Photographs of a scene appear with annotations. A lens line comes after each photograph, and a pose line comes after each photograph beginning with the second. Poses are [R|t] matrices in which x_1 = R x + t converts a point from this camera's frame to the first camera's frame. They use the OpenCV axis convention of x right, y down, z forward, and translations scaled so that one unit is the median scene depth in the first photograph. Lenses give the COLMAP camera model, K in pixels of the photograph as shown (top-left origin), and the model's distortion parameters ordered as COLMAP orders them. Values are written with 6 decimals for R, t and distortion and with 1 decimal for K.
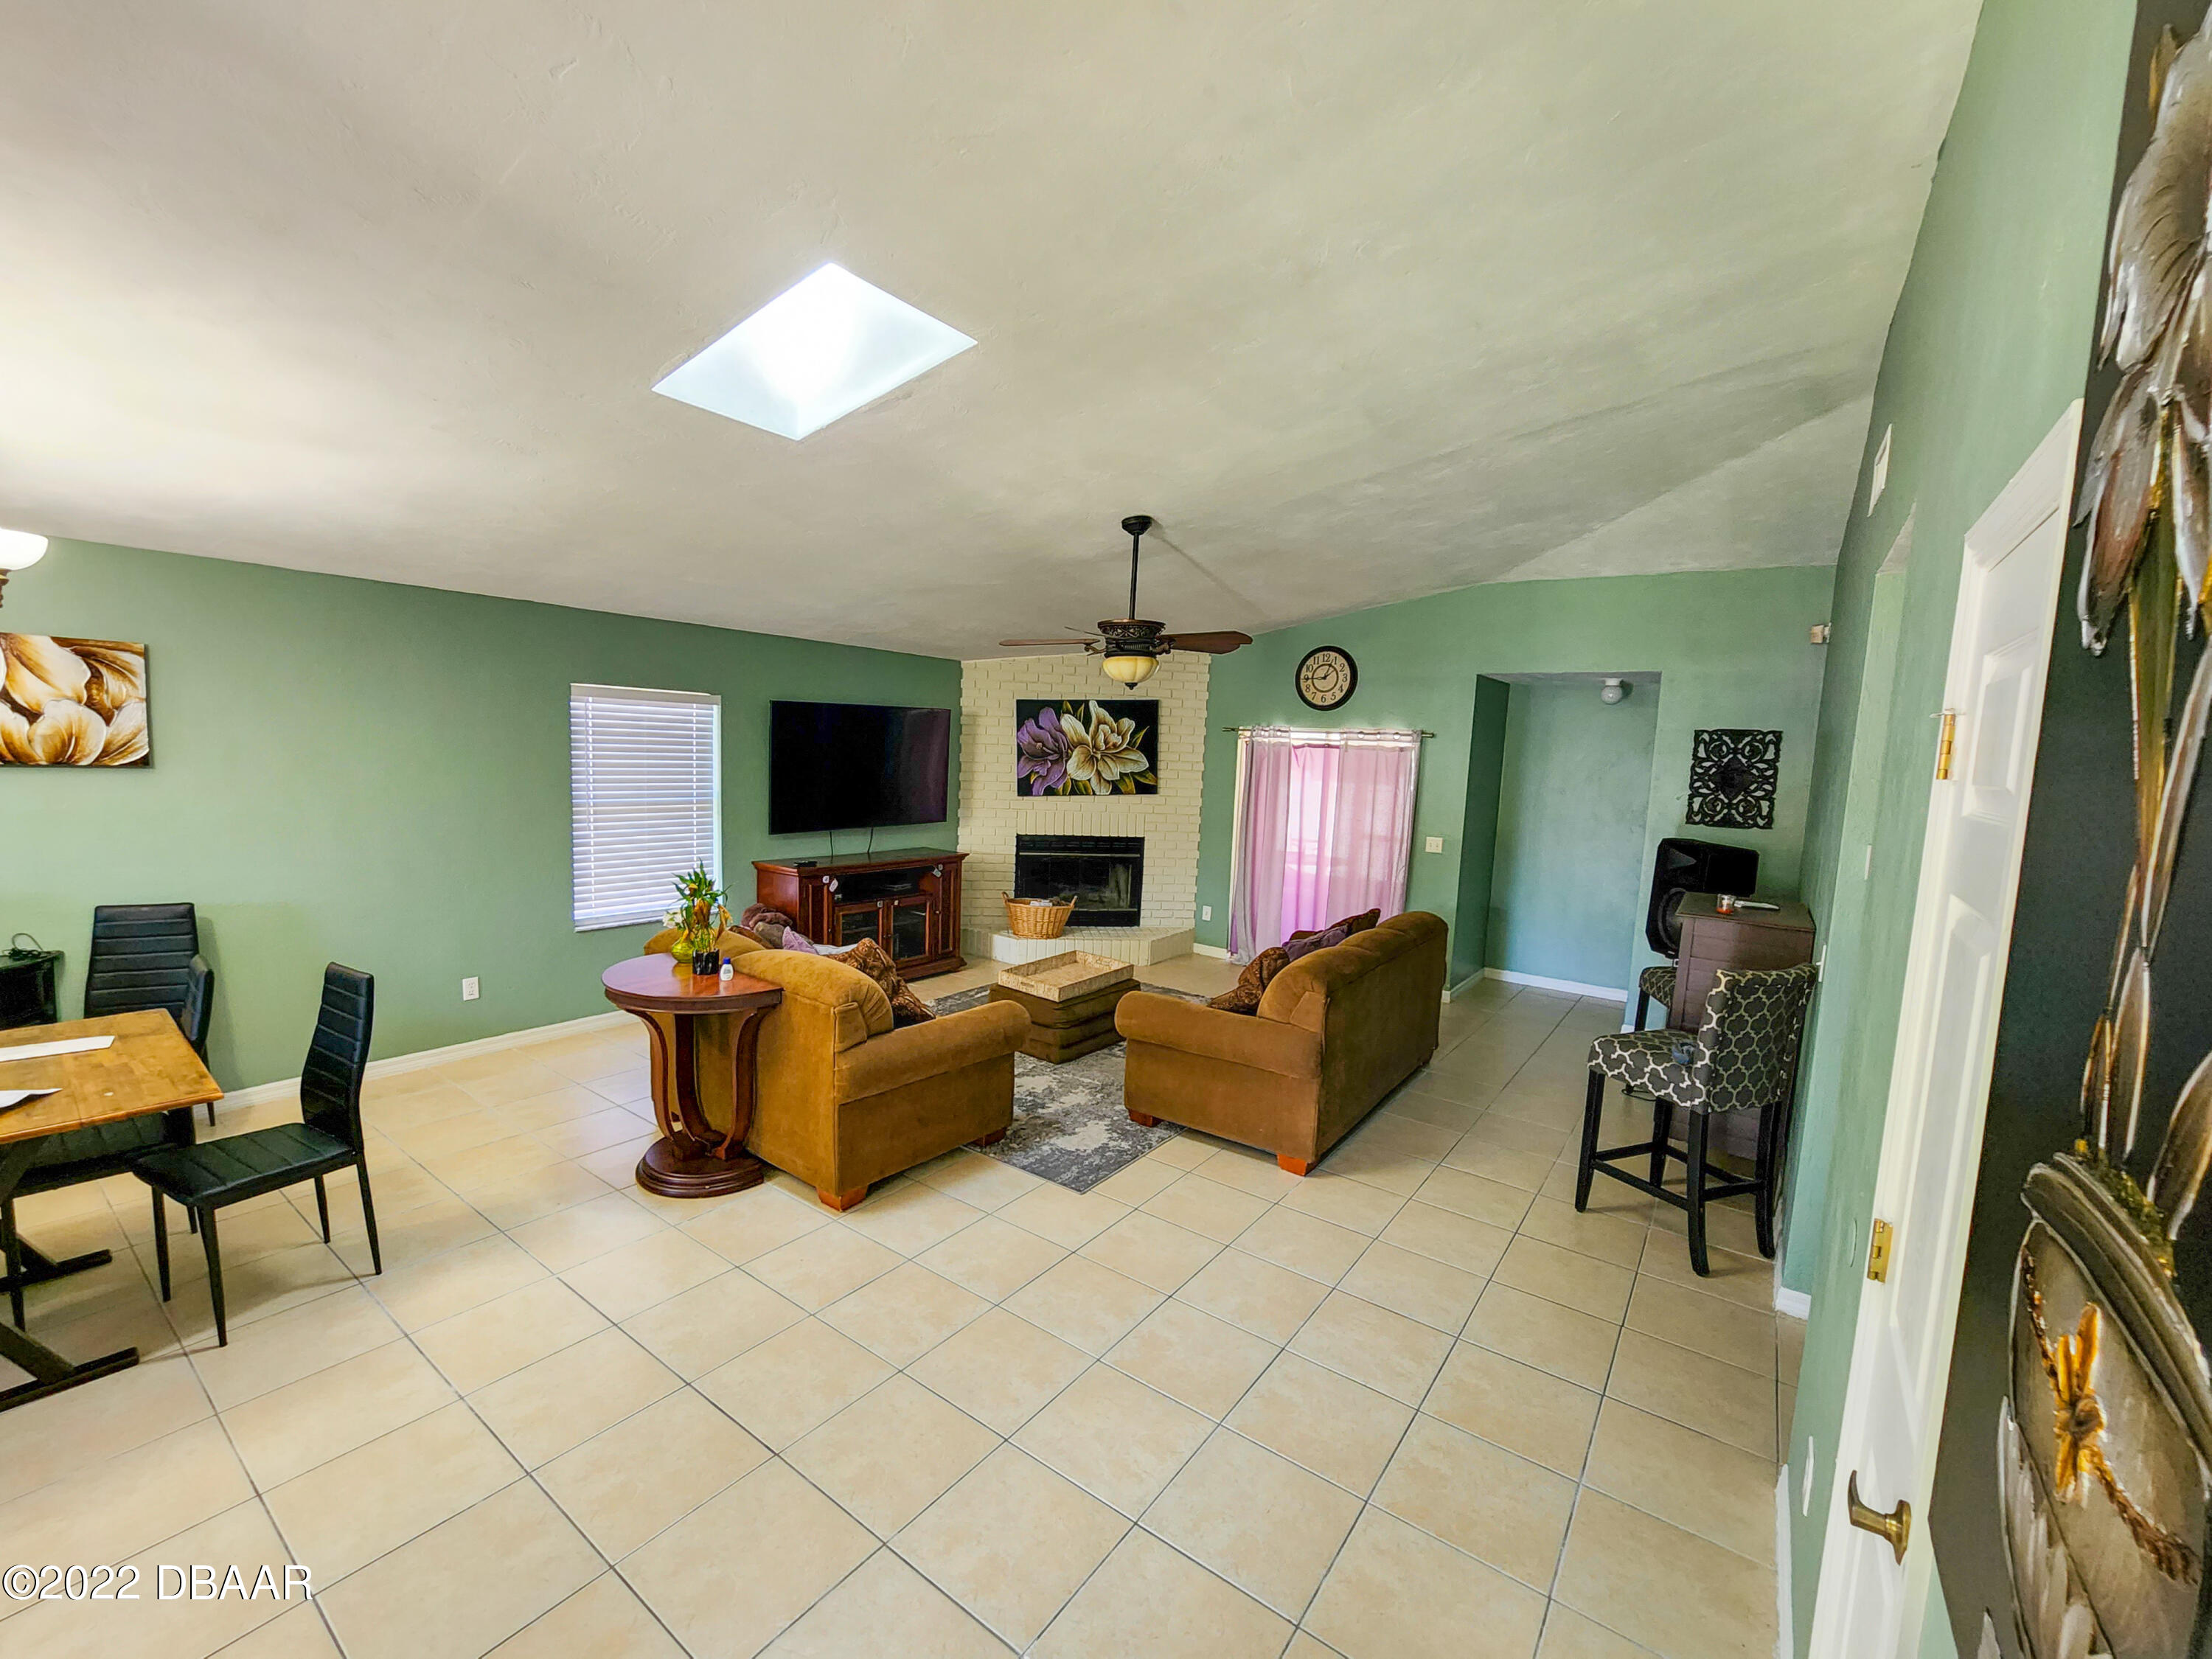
lens RADIAL K [[909.1, 0, 1093.4], [0, 909.1, 839.3], [0, 0, 1]] dist [-0.005079, 0.001691]
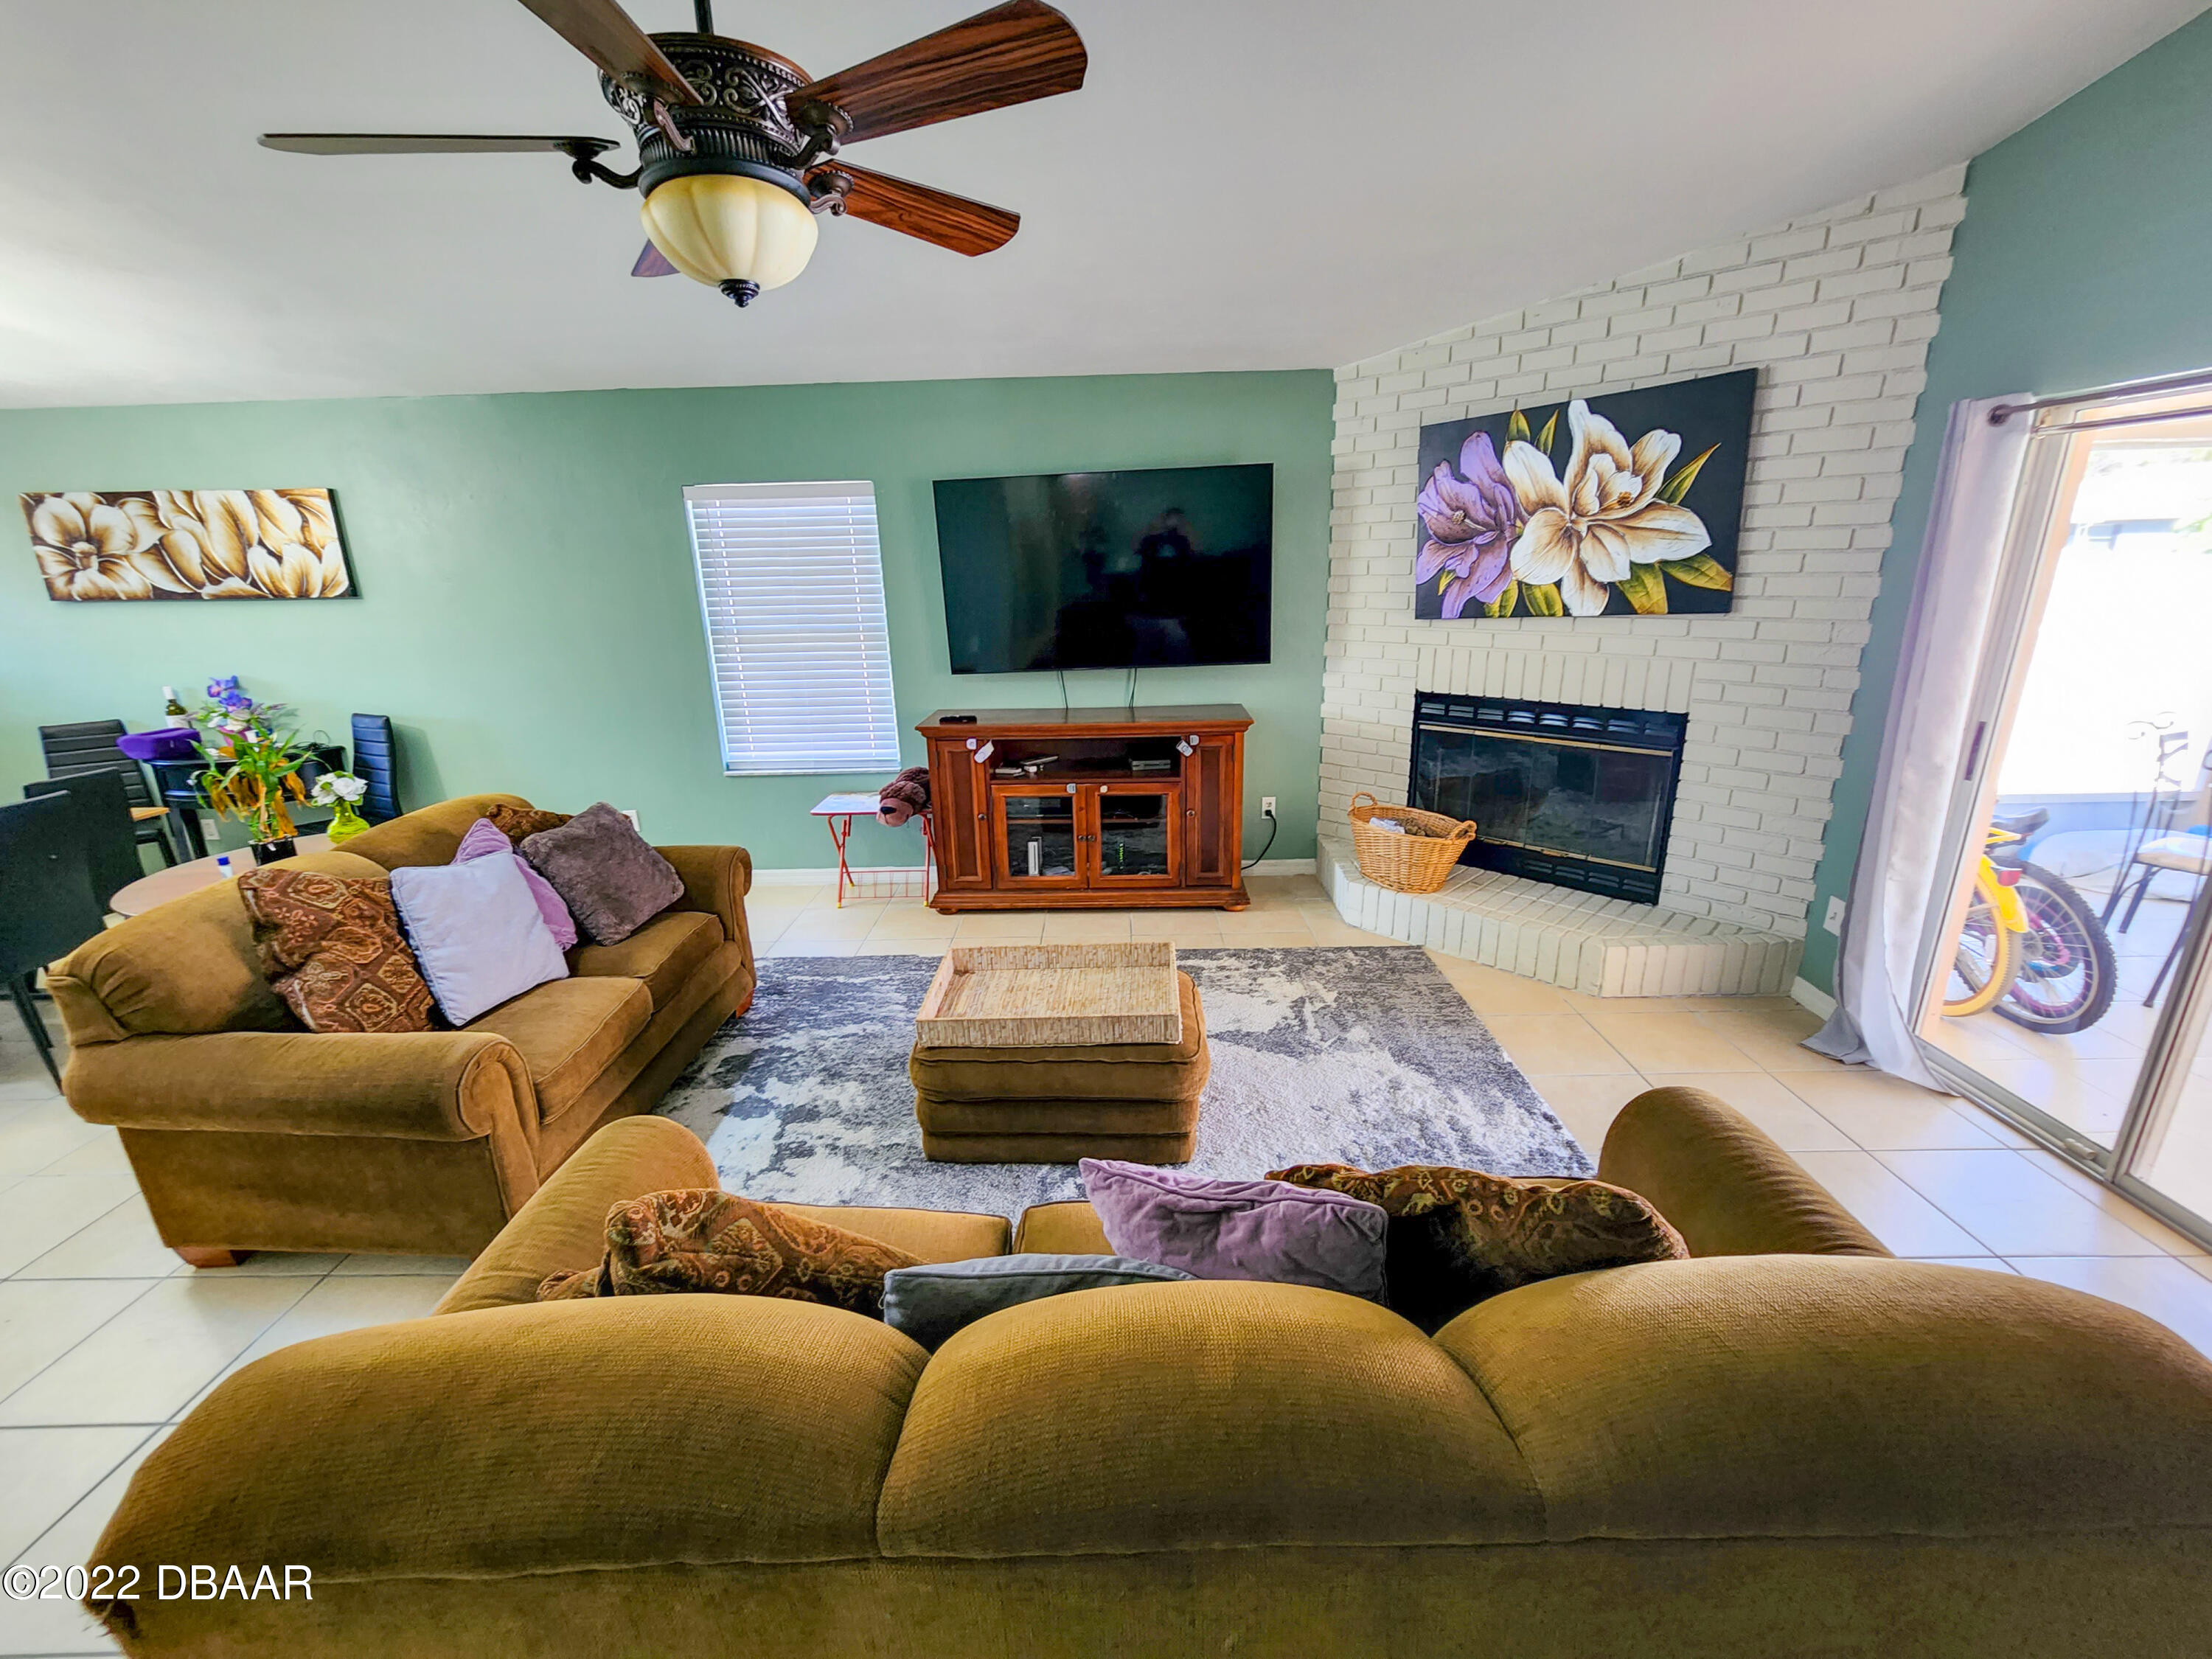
lens RADIAL K [[909.1, 0, 1106.7], [0, 909.1, 830.7], [0, 0, 1]] dist [-0.005079, 0.001691]
pose [[0.586965, 0.179683, -0.789422, 0.257601], [-0.034731, 0.979752, 0.197180, -0.024544], [0.808867, -0.088320, 0.581320, 0.533800]]
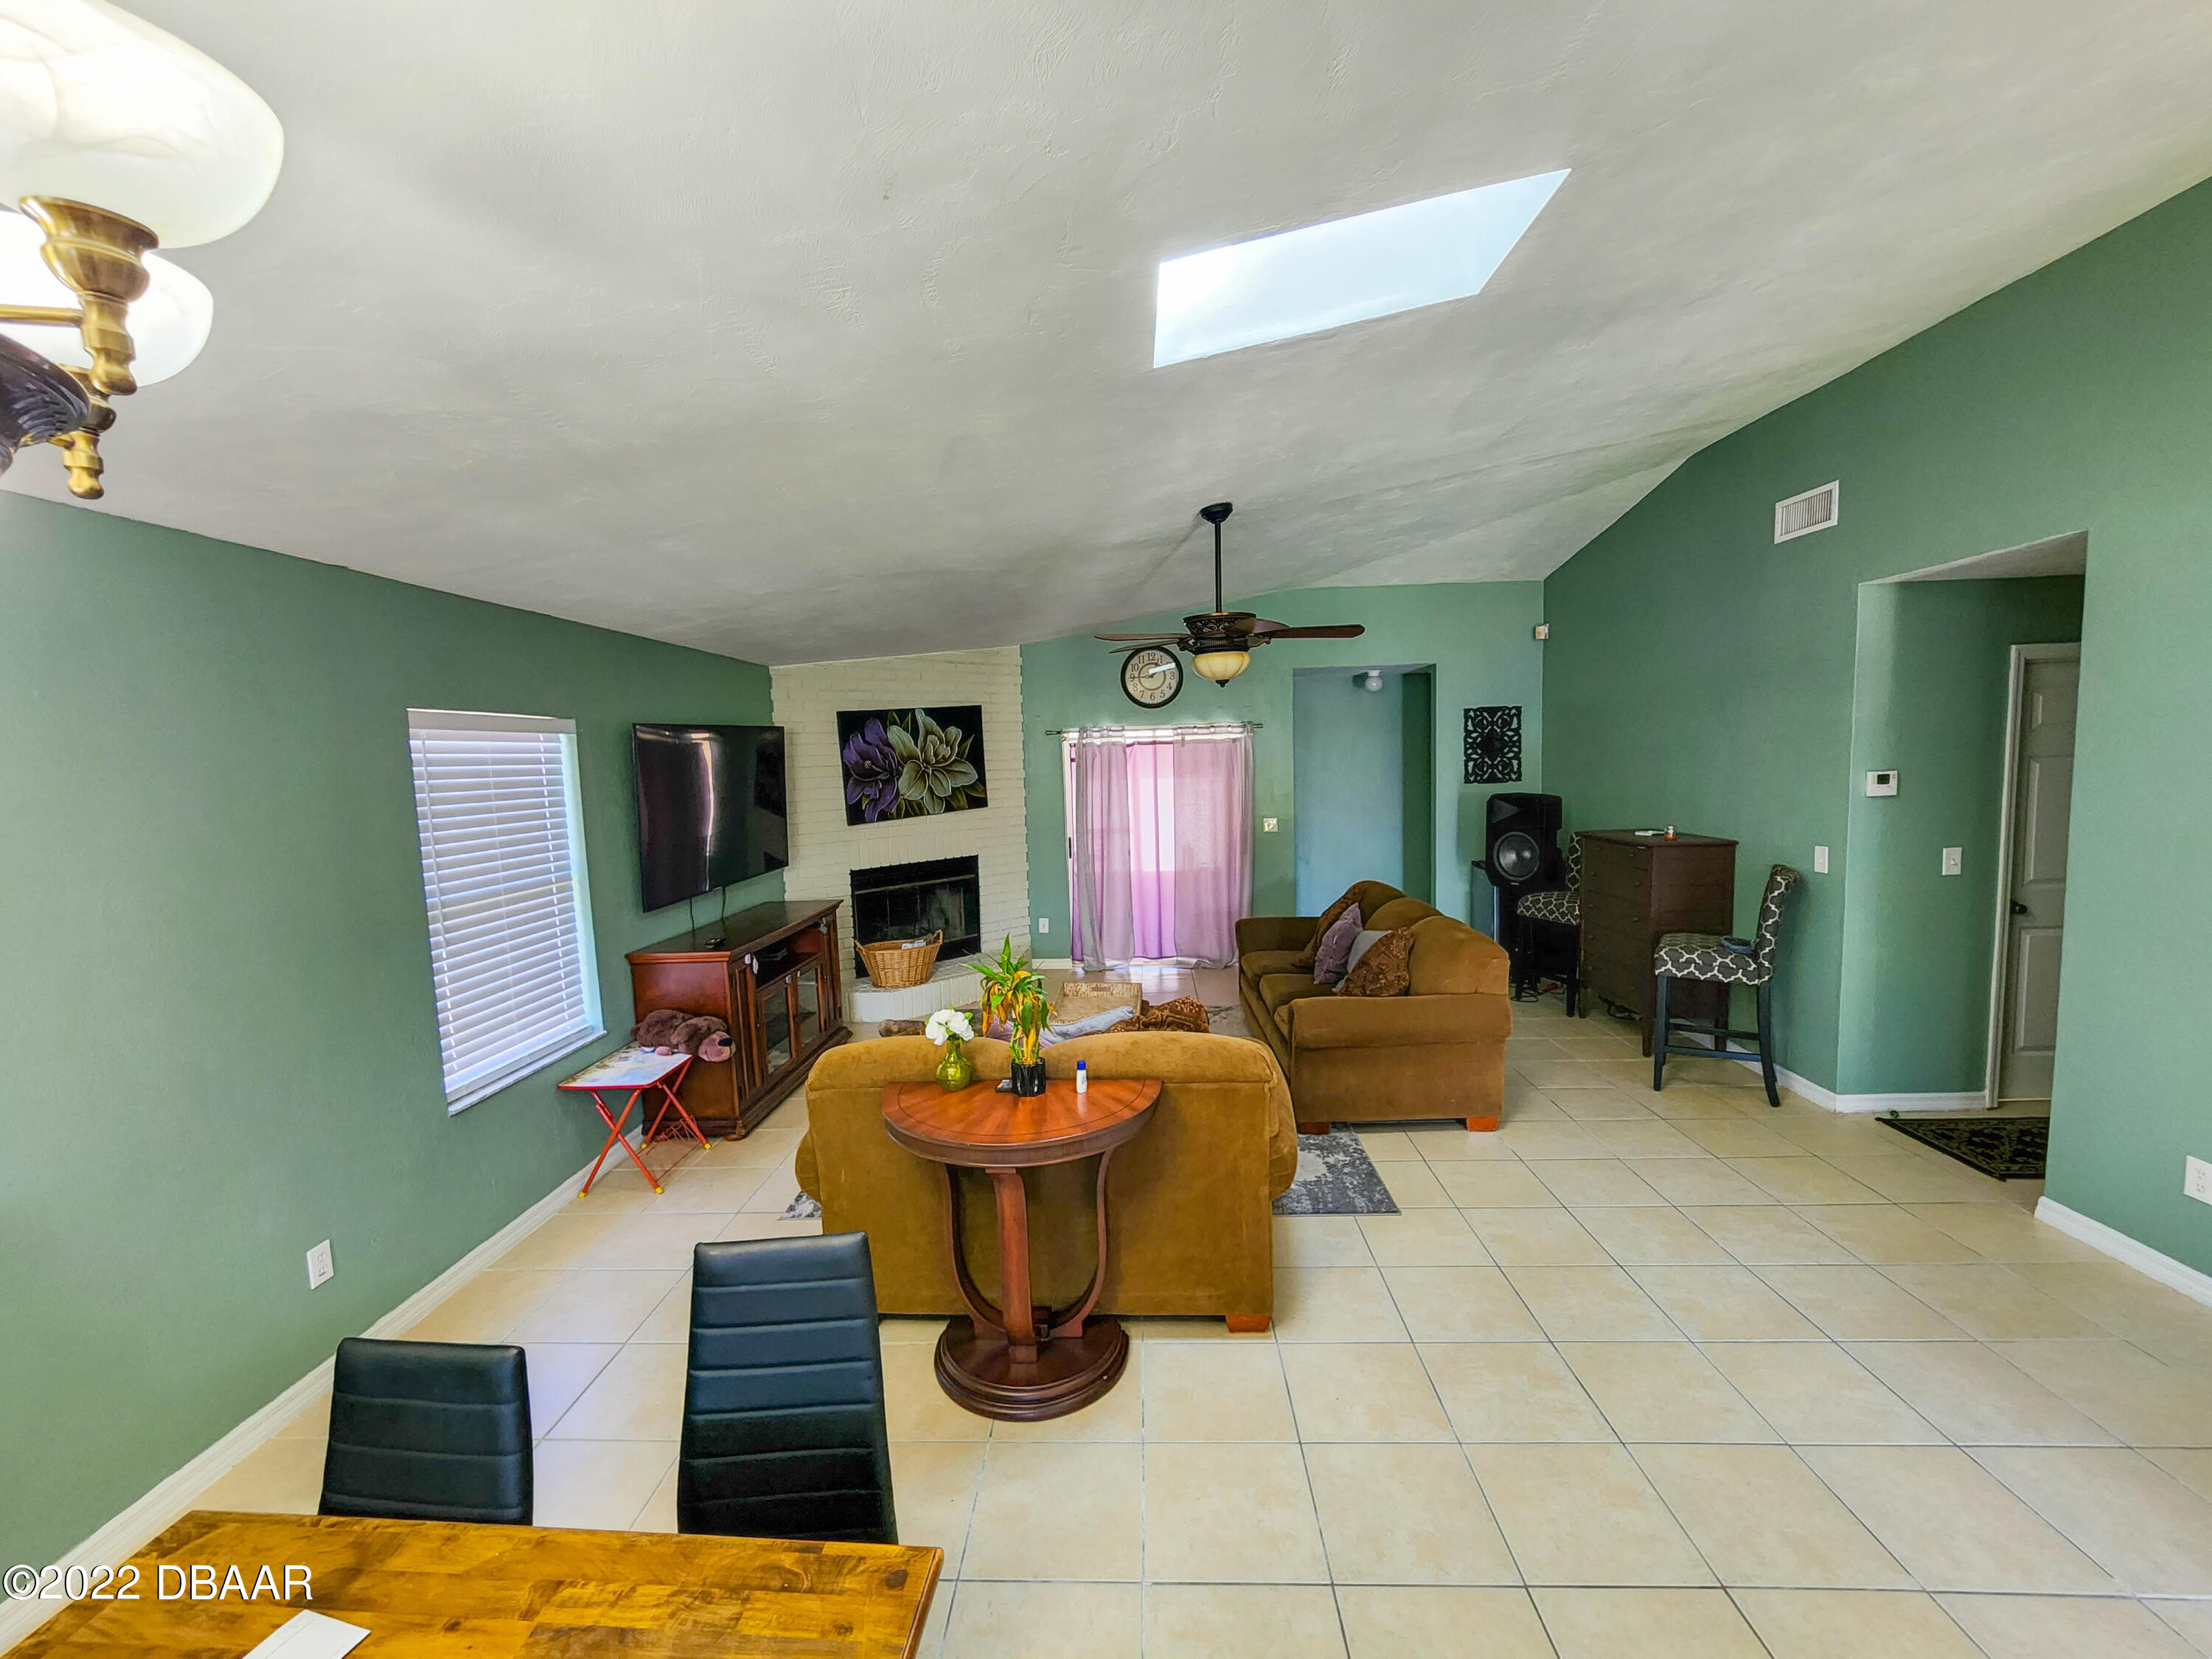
lens RADIAL K [[909.1, 0, 1094.0], [0, 909.1, 837.6], [0, 0, 1]] dist [-0.005079, 0.001691]
pose [[0.831497, -0.119375, 0.542551, -0.356378], [0.124973, 0.991801, 0.026692, -0.030769], [-0.541289, 0.045610, 0.839599, 0.171543]]
